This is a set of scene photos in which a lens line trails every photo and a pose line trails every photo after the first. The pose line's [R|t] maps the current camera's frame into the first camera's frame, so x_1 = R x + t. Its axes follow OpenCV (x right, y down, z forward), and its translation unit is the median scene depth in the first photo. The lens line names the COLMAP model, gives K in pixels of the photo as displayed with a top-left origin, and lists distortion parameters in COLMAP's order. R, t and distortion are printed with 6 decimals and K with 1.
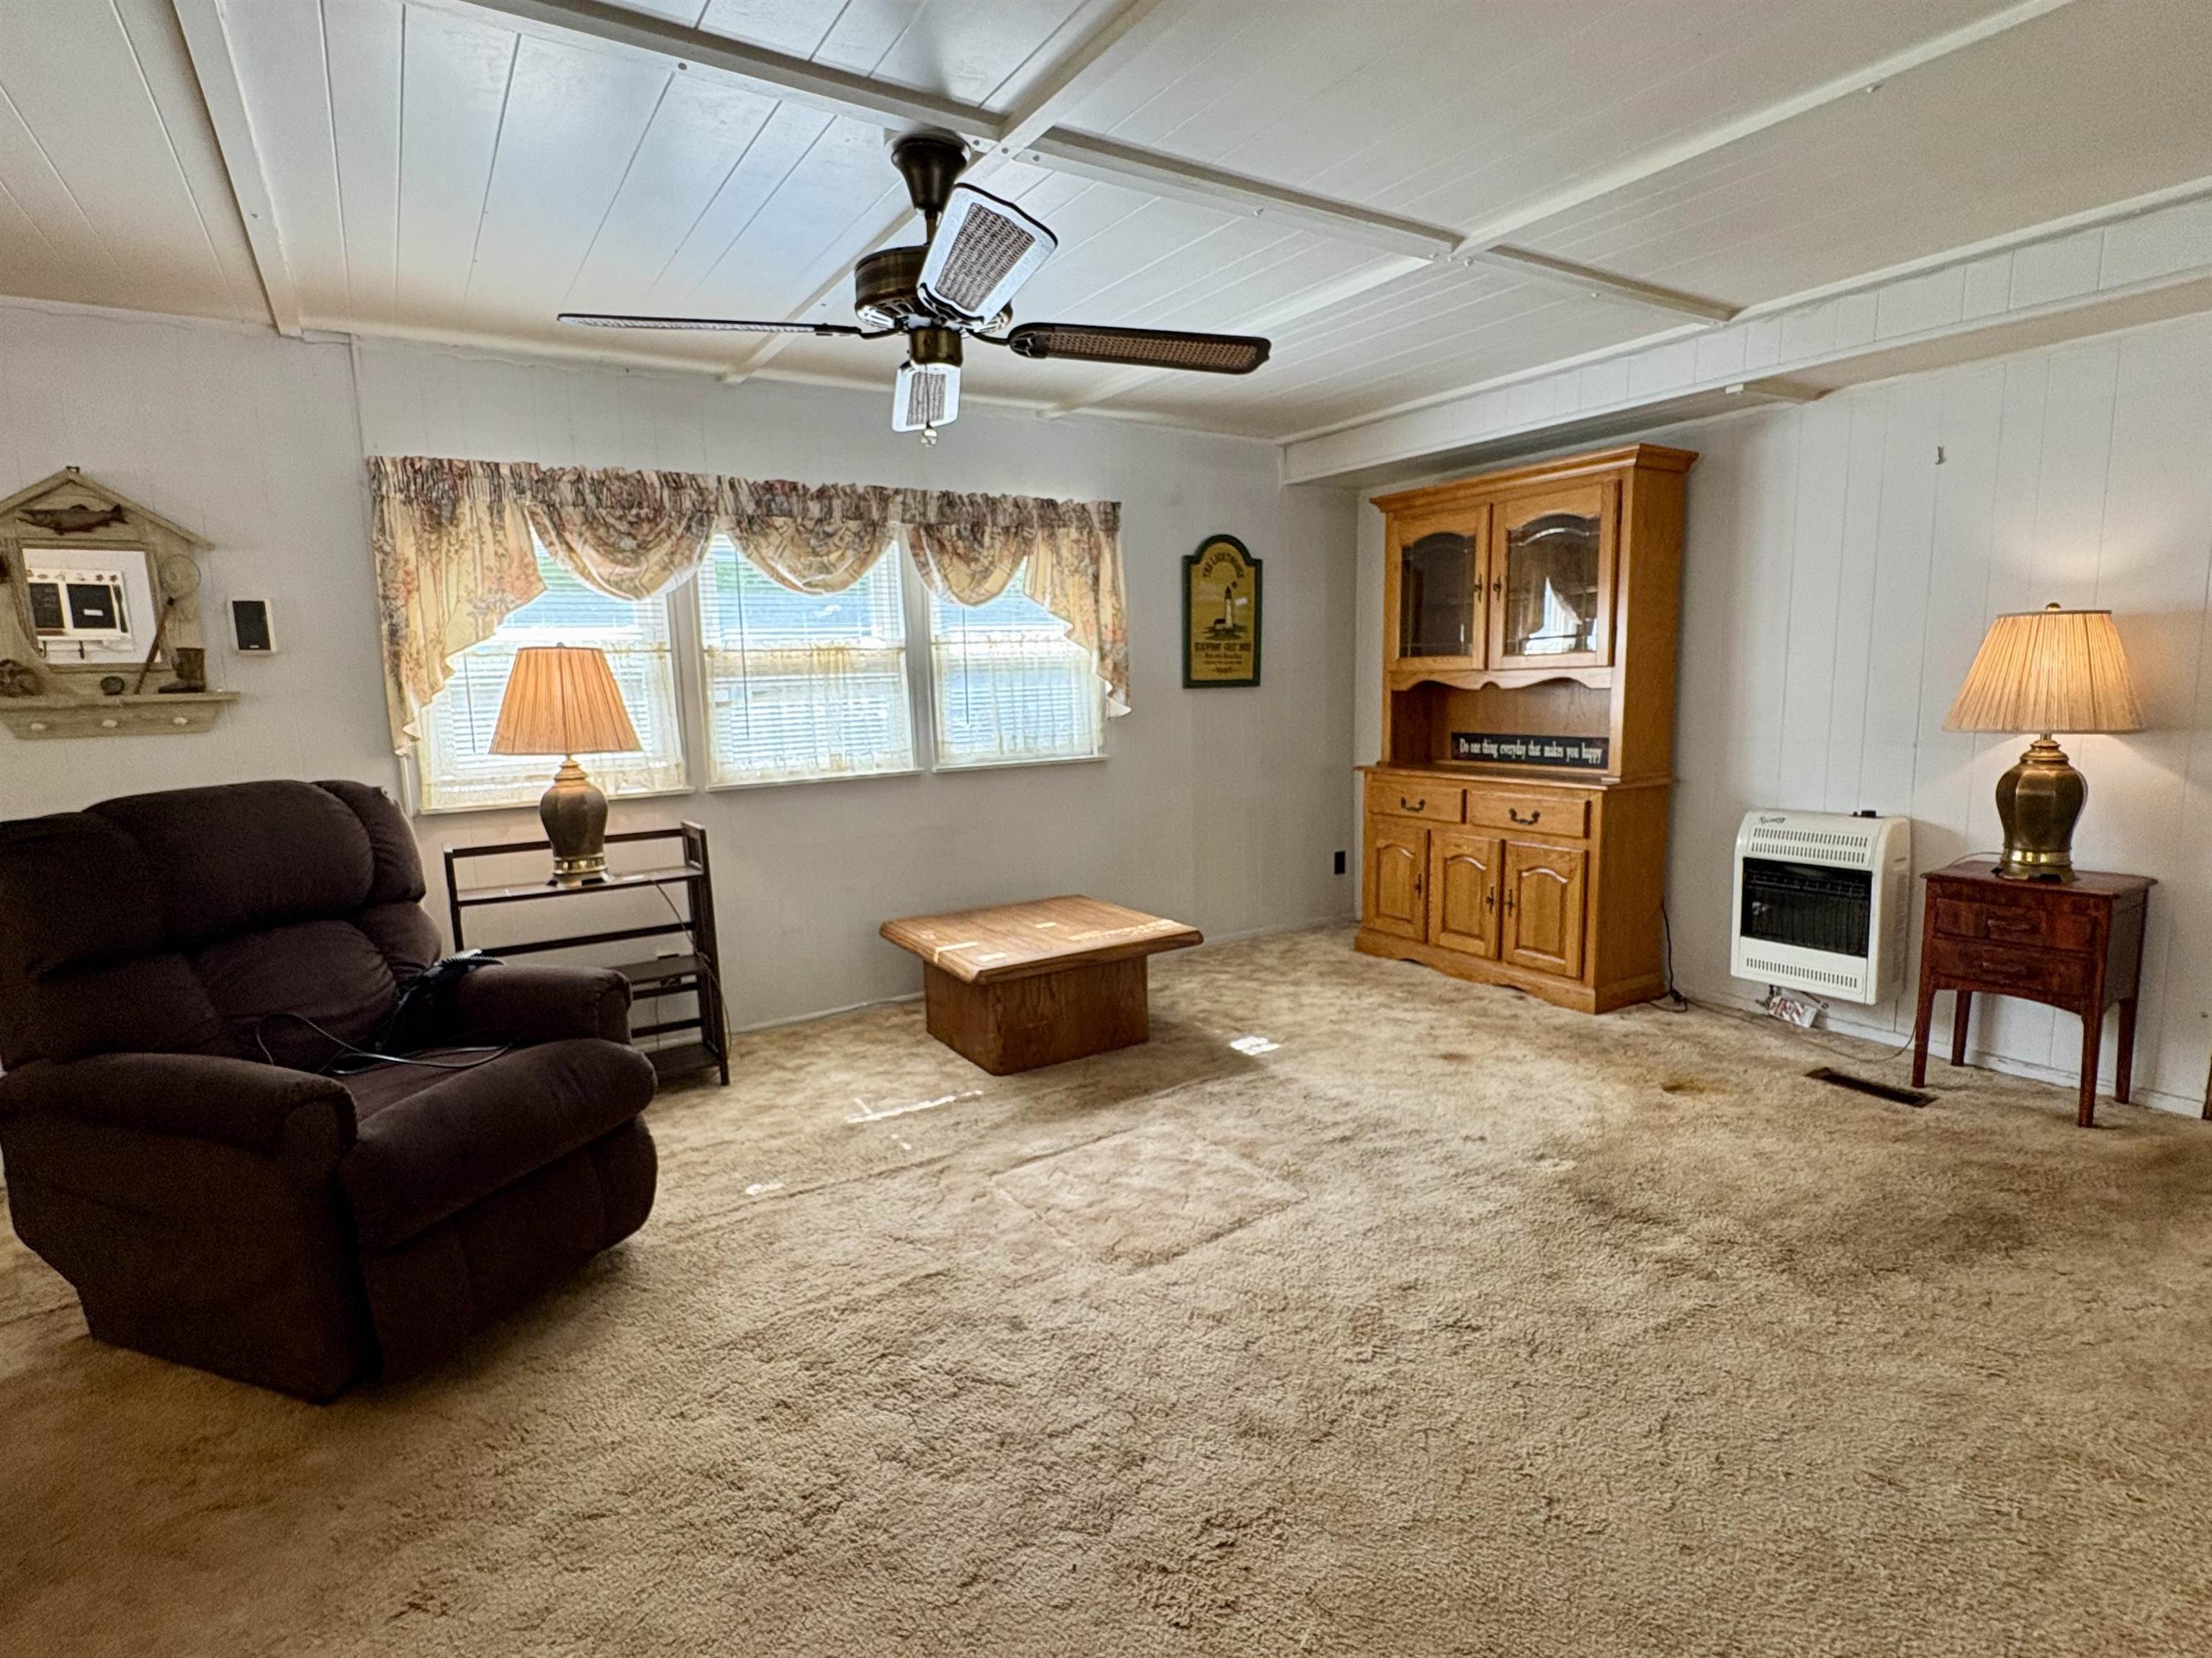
lens RADIAL K [[1117.2, 0, 1101.4], [0, 1117.2, 832.5], [0, 0, 1]] dist [0.000313, 0.000304]
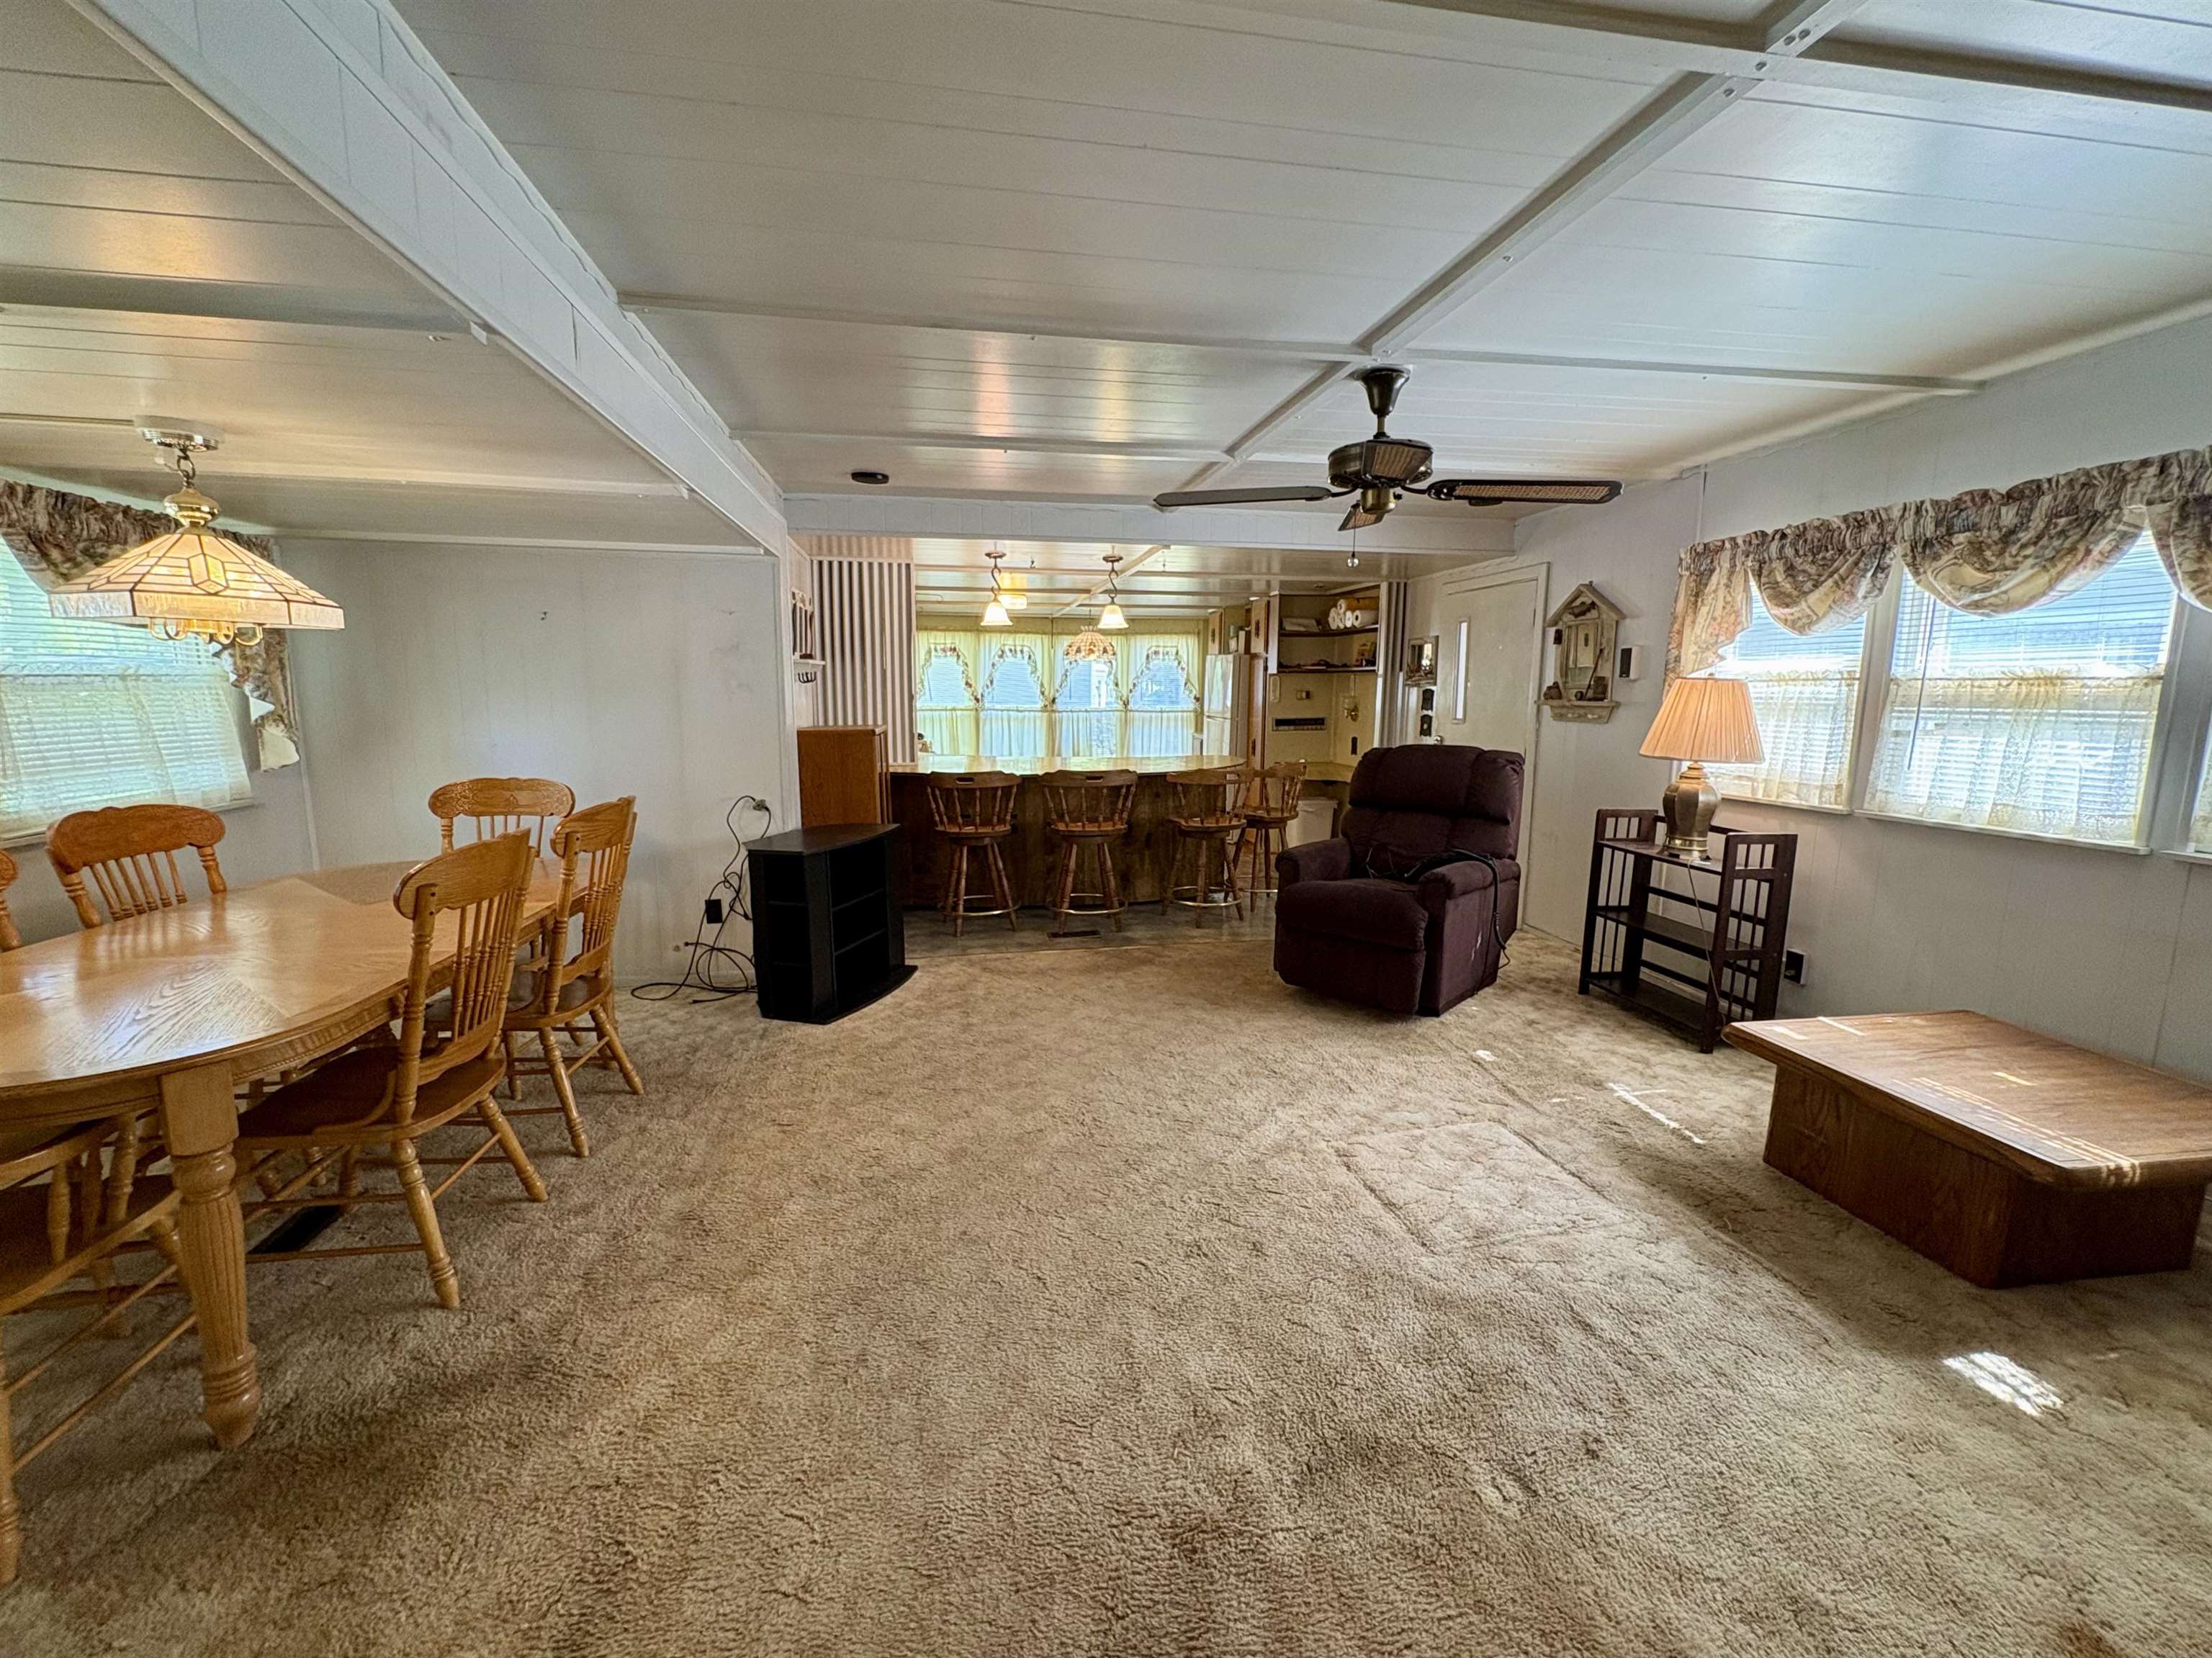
lens RADIAL K [[894.9, 0, 1097.7], [0, 894.9, 832.8], [0, 0, 1]] dist [0.006342, -0.000623]
pose [[-0.377684, 0.174530, -0.909337, 0.722346], [-0.129691, 0.962423, 0.238585, -0.139413], [0.916807, 0.208043, -0.340857, 0.694488]]
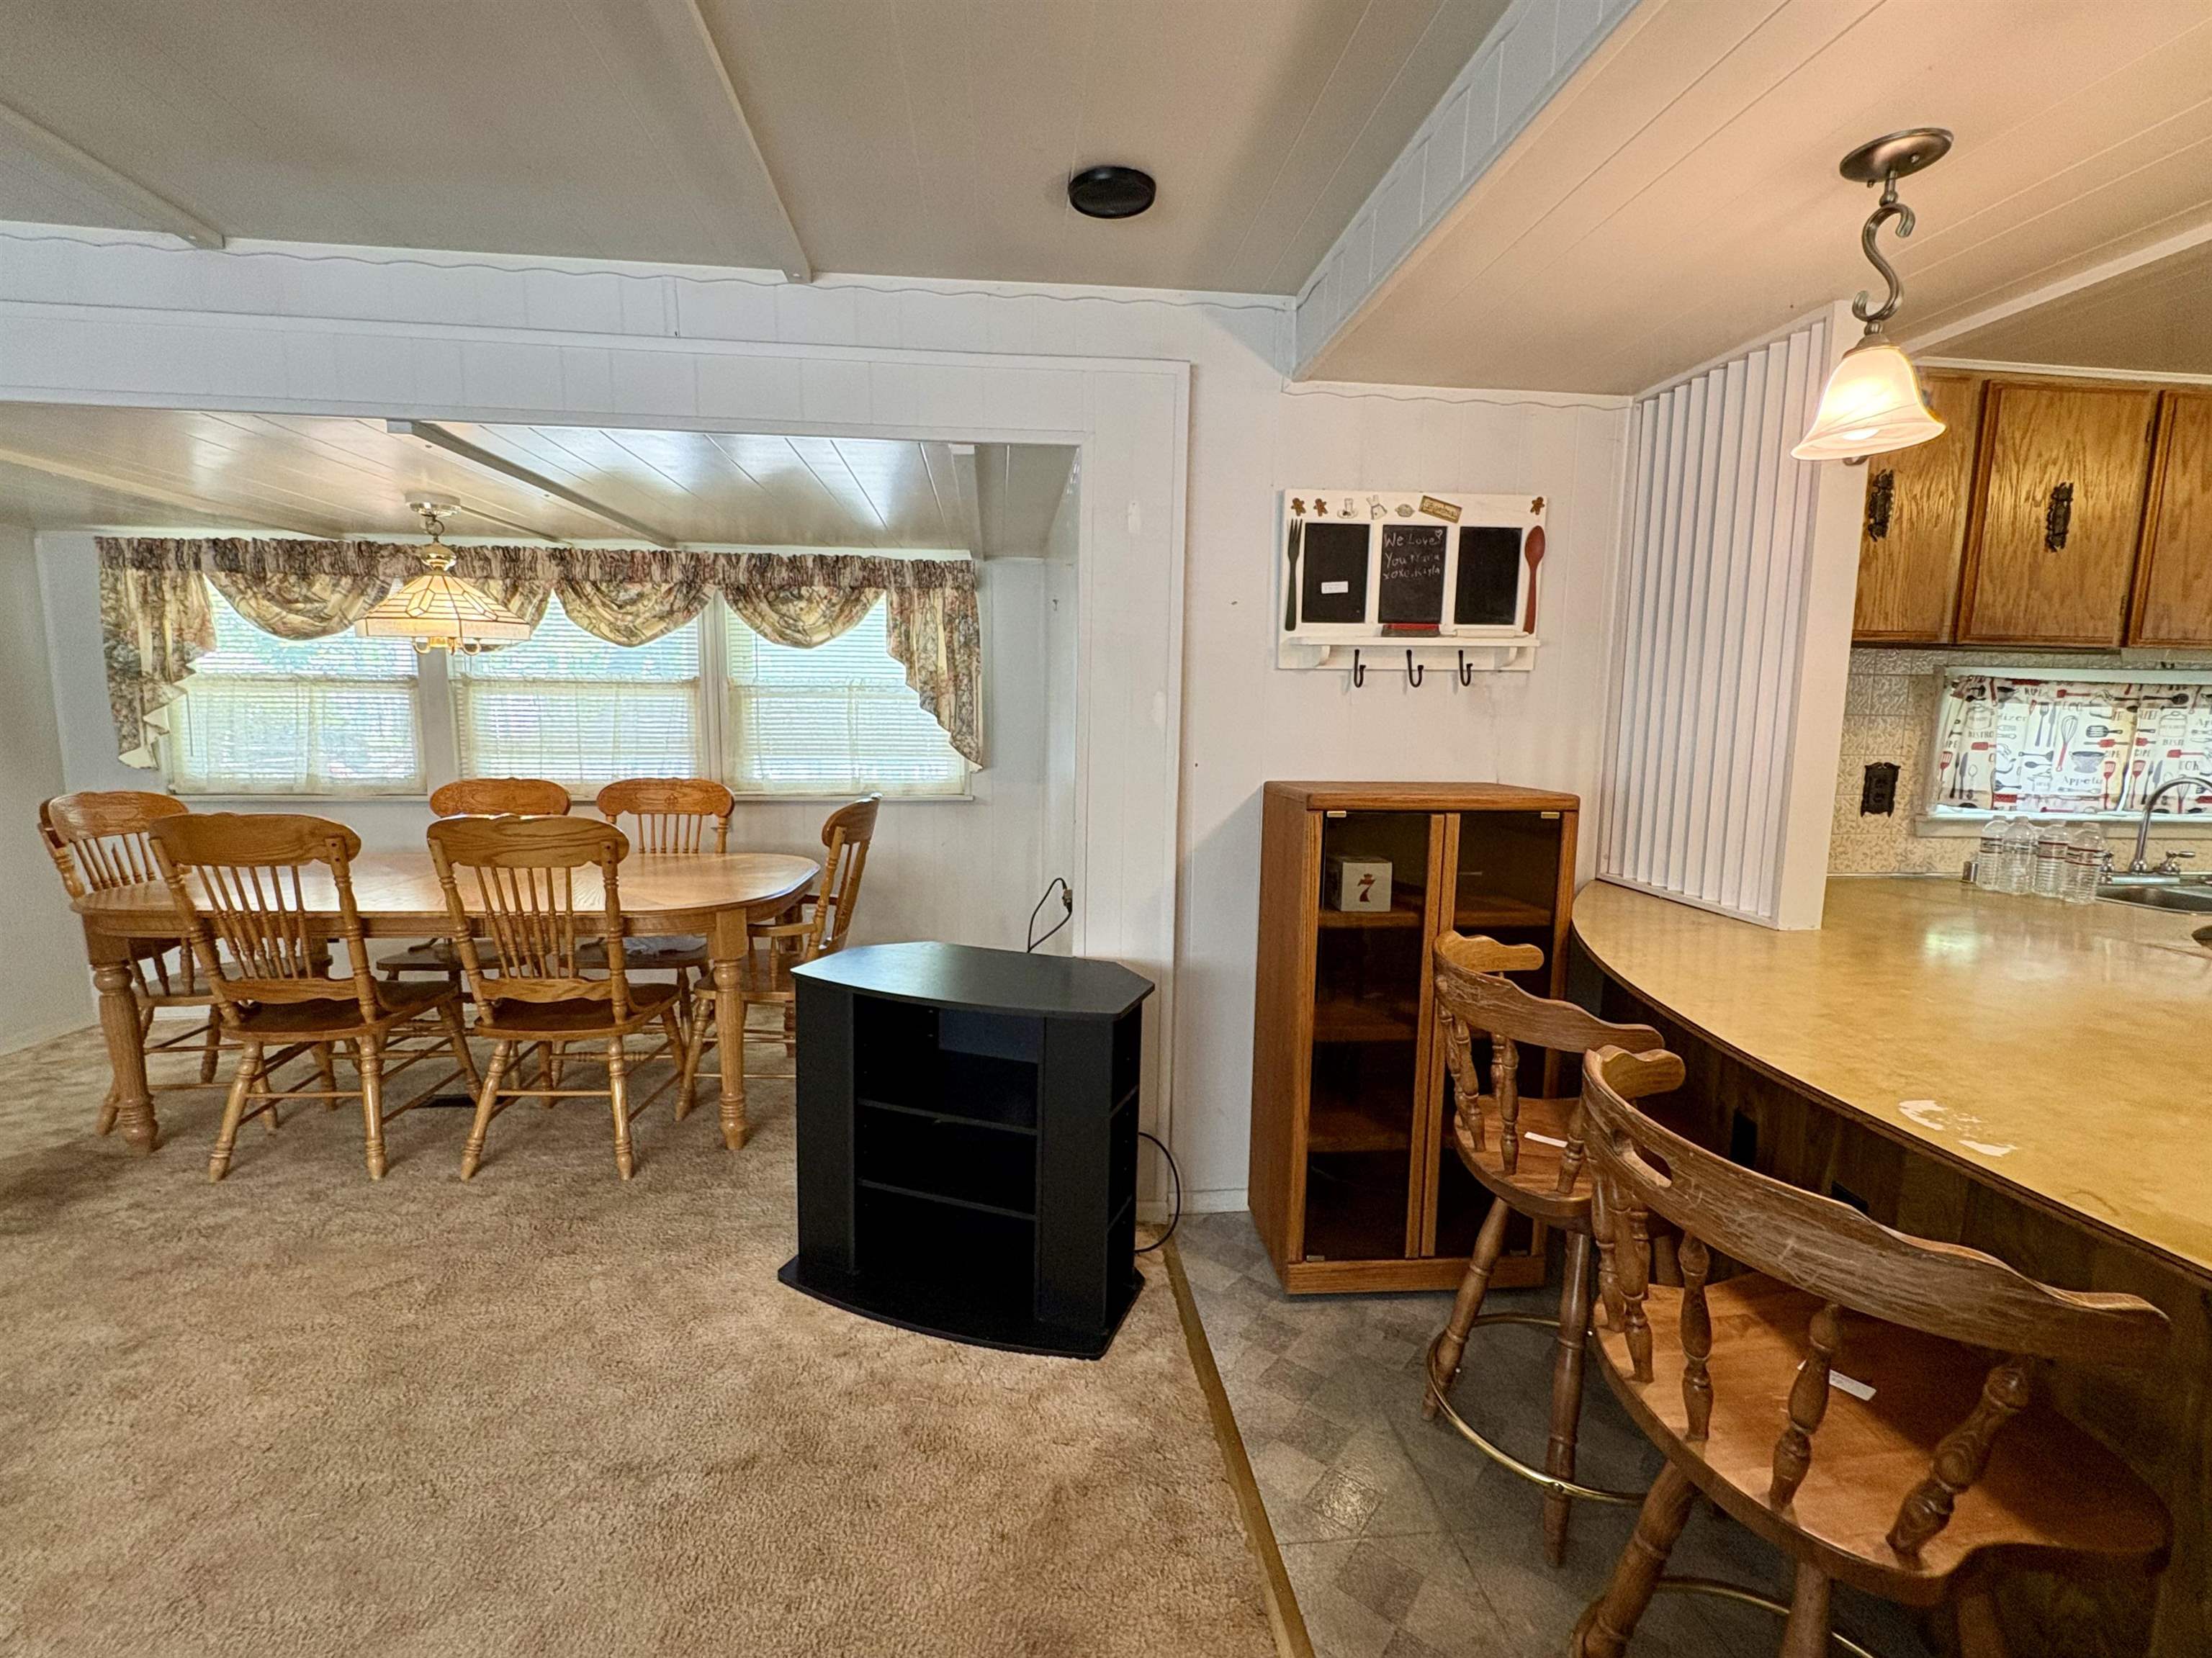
lens RADIAL K [[989.4, 0, 1118.9], [0, 989.4, 821.7], [0, 0, 1]] dist [-0.001121, 0.000052]
pose [[-0.904871, -0.037380, 0.424042, -0.504769], [0.072573, 0.968008, 0.240196, -0.069612], [-0.419455, 0.248120, -0.873209, 0.501707]]
